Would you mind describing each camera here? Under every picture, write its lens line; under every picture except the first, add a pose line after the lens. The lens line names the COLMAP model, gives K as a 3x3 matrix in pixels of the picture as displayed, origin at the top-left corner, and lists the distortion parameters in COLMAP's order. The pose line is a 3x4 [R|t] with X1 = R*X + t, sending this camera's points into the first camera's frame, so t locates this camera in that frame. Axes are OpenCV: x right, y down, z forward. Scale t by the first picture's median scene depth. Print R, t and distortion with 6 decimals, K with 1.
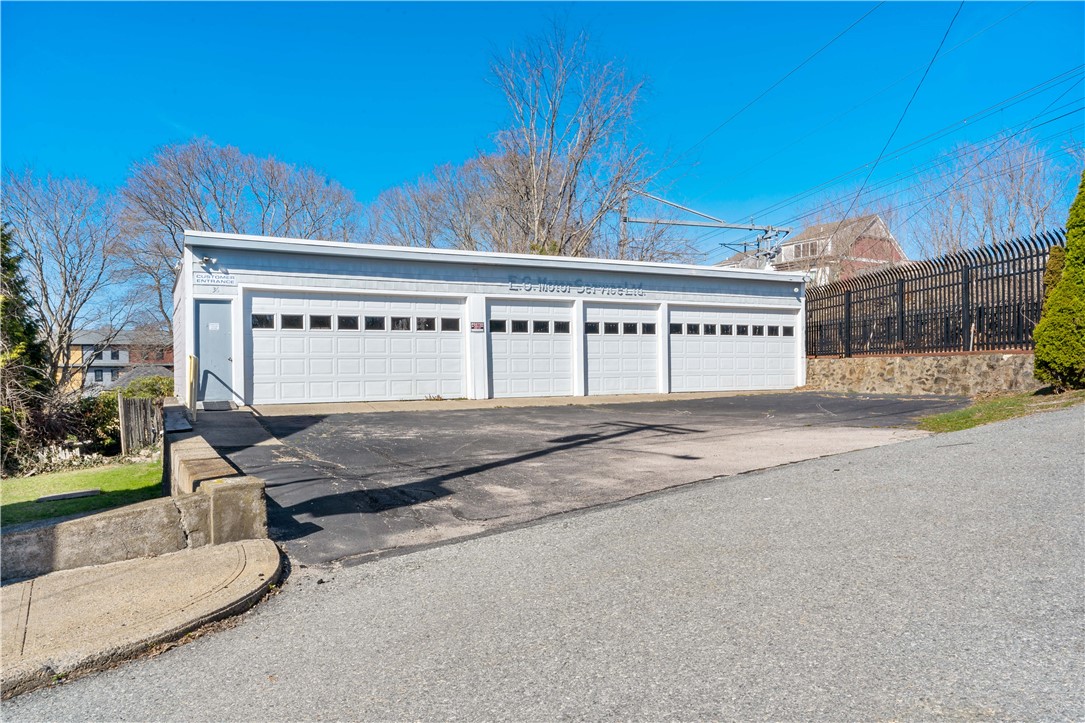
lens RADIAL K [[766.2, 0, 537.9], [0, 766.2, 364.4], [0, 0, 1]] dist [0.008880, 0.000638]
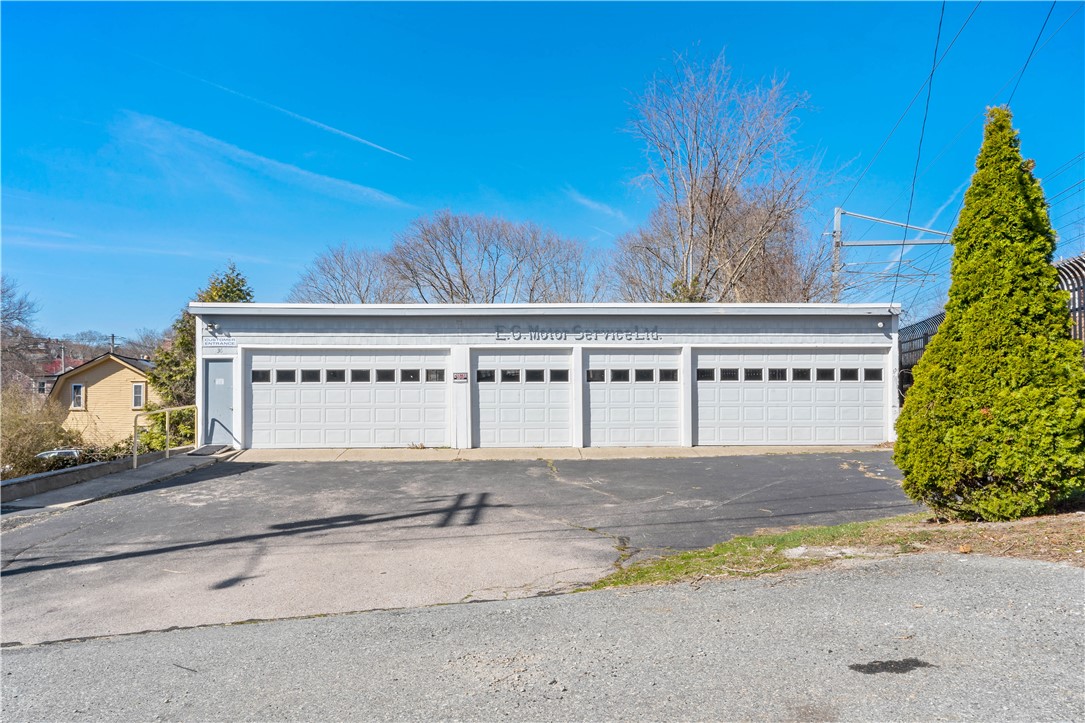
lens RADIAL K [[679.2, 0, 543.0], [0, 679.2, 359.7], [0, 0, 1]] dist [-0.008976, -0.000393]
pose [[0.899585, -0.030864, -0.435654, 0.398516], [-0.002148, 0.997175, -0.075081, -0.004515], [0.436740, 0.068477, 0.896978, 0.228802]]
